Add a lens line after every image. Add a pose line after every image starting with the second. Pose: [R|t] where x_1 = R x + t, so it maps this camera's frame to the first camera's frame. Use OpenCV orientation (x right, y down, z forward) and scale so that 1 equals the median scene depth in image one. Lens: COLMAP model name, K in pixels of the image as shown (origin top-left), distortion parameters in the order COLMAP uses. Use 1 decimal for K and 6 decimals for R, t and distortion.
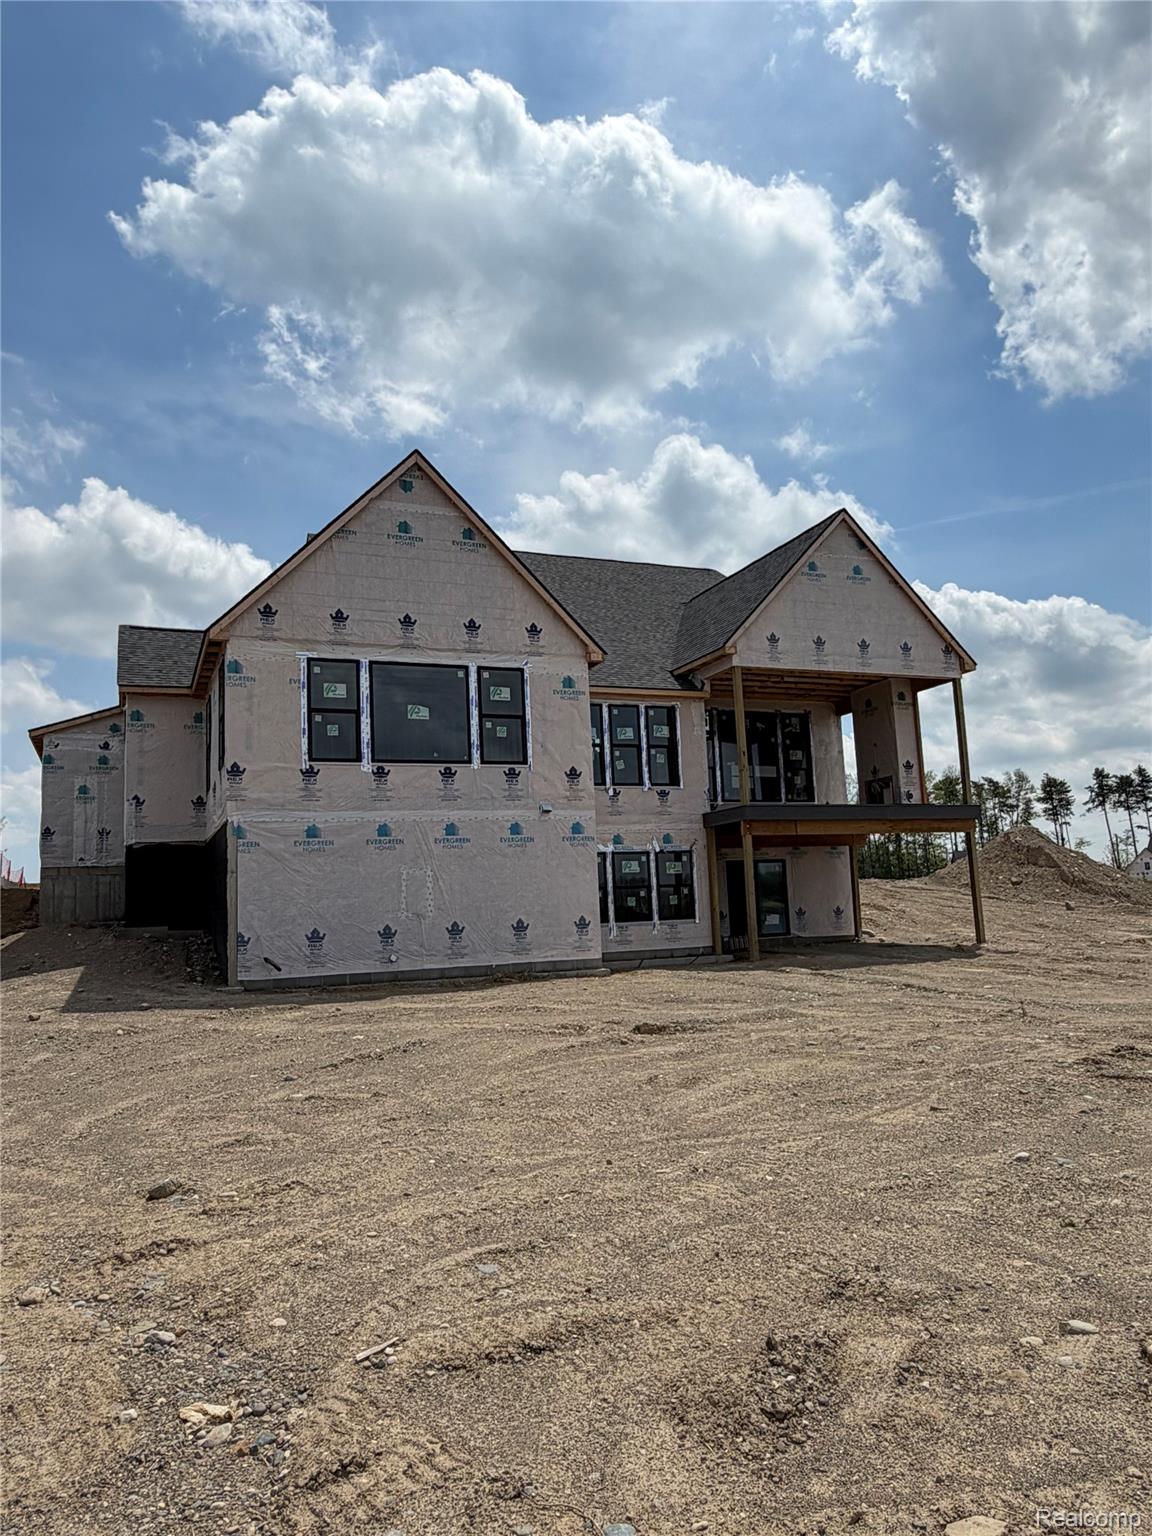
lens RADIAL K [[1077.0, 0, 576.8], [0, 1077.0, 768.1], [0, 0, 1]] dist [0.003015, -0.001323]
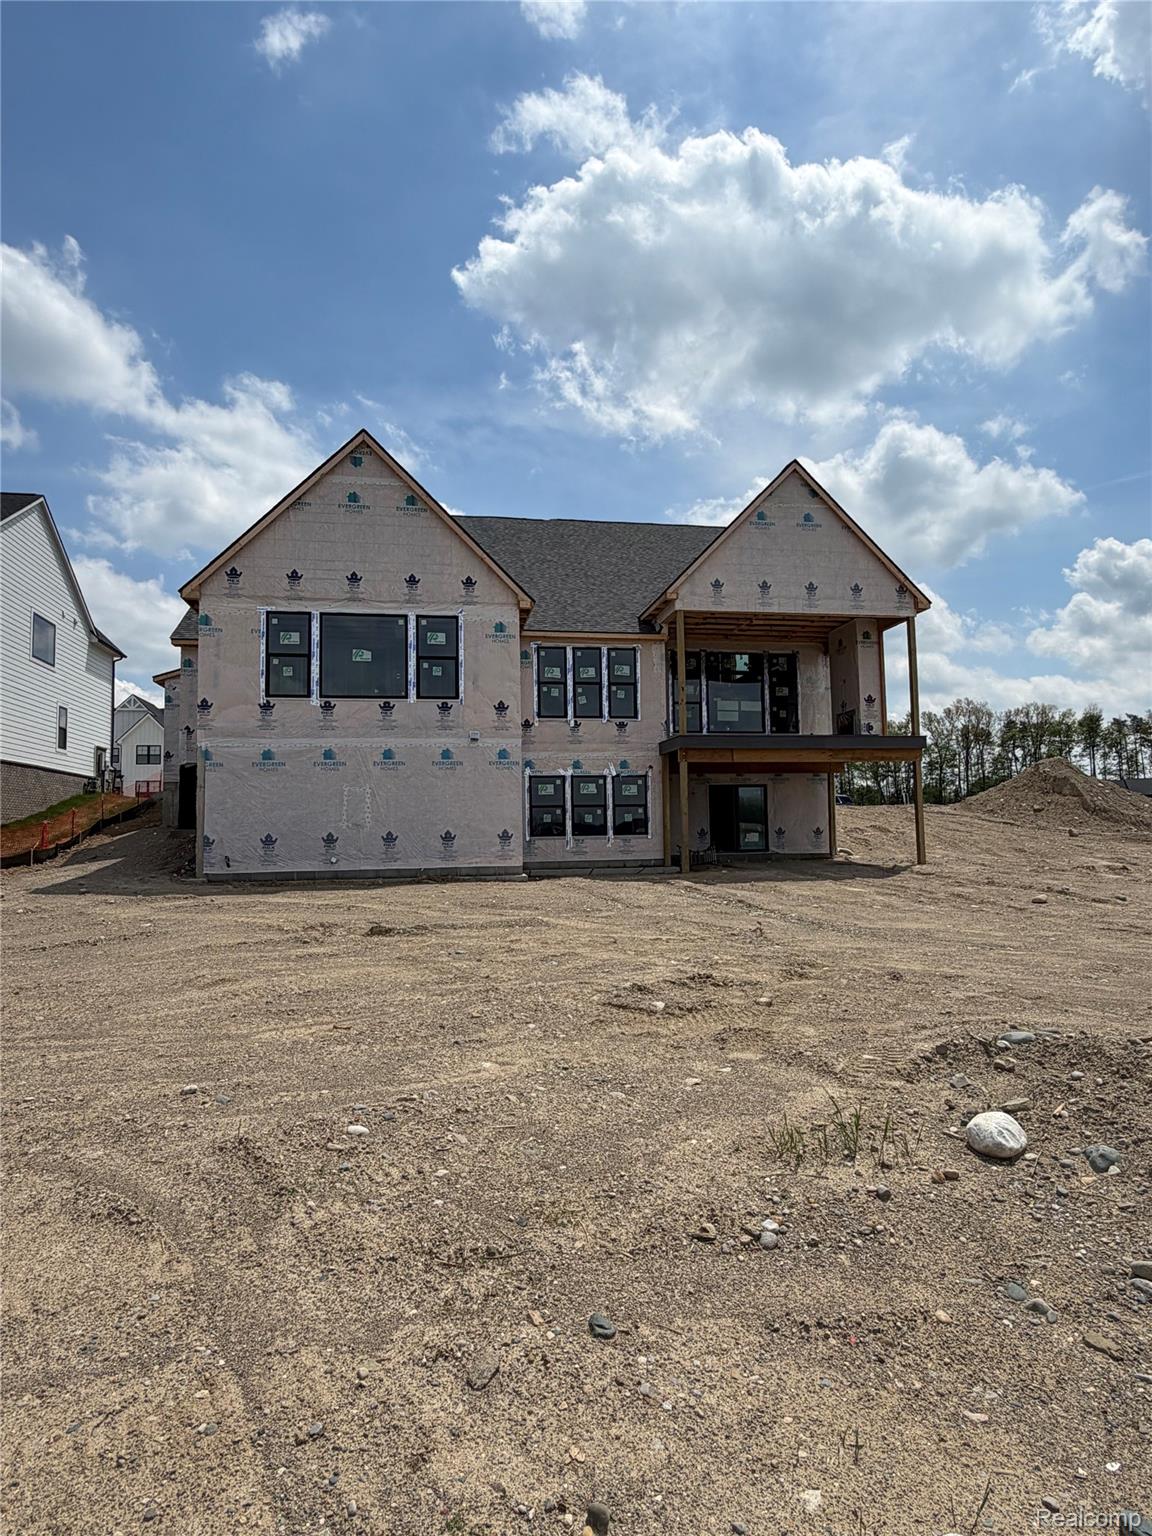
lens RADIAL K [[873.7, 0, 577.7], [0, 873.7, 769.1], [0, 0, 1]] dist [-0.001293, -0.000414]
pose [[0.976004, 0.011174, -0.217467, 0.246105], [0.003903, 0.997624, 0.068777, 0.006510], [0.217719, -0.067975, 0.973642, 0.089002]]
